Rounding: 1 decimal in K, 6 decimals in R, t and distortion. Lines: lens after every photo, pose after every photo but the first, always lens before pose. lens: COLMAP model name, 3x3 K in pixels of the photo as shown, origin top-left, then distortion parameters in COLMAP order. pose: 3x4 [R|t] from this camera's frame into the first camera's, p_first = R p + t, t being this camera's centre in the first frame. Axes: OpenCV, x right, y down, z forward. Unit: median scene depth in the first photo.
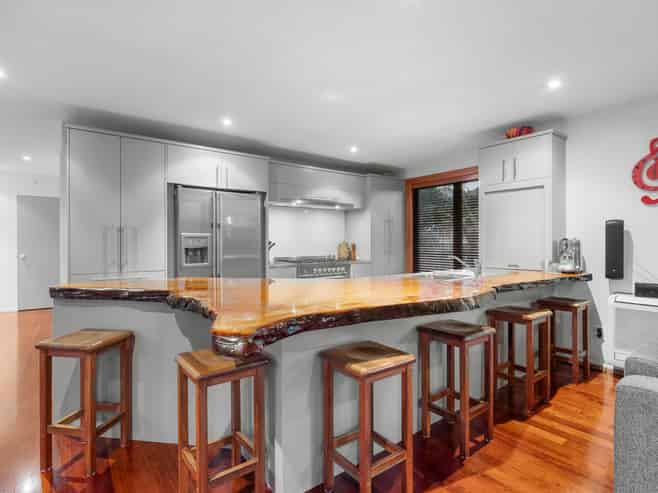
lens RADIAL K [[373.6, 0, 329.4], [0, 373.6, 247.7], [0, 0, 1]] dist [0.006181, 0.000579]
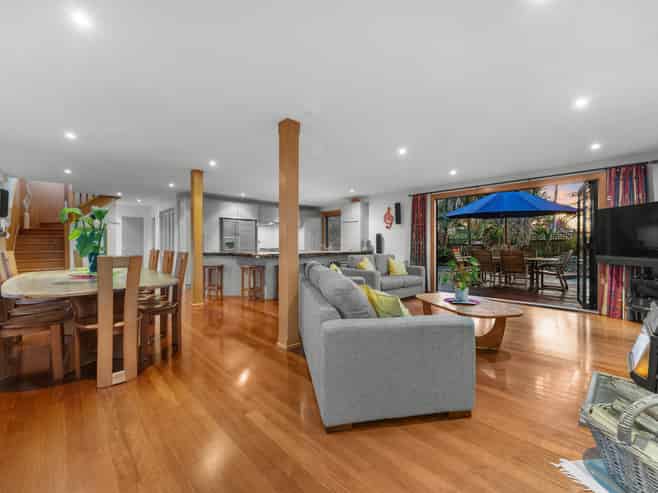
lens RADIAL K [[300.9, 0, 332.9], [0, 300.9, 246.4], [0, 0, 1]] dist [-0.001815, -0.000111]
pose [[0.994062, 0.002568, 0.108781, 0.115618], [-0.002200, 0.999991, -0.003499, 0.031171], [-0.108789, 0.003239, 0.994060, -1.087654]]
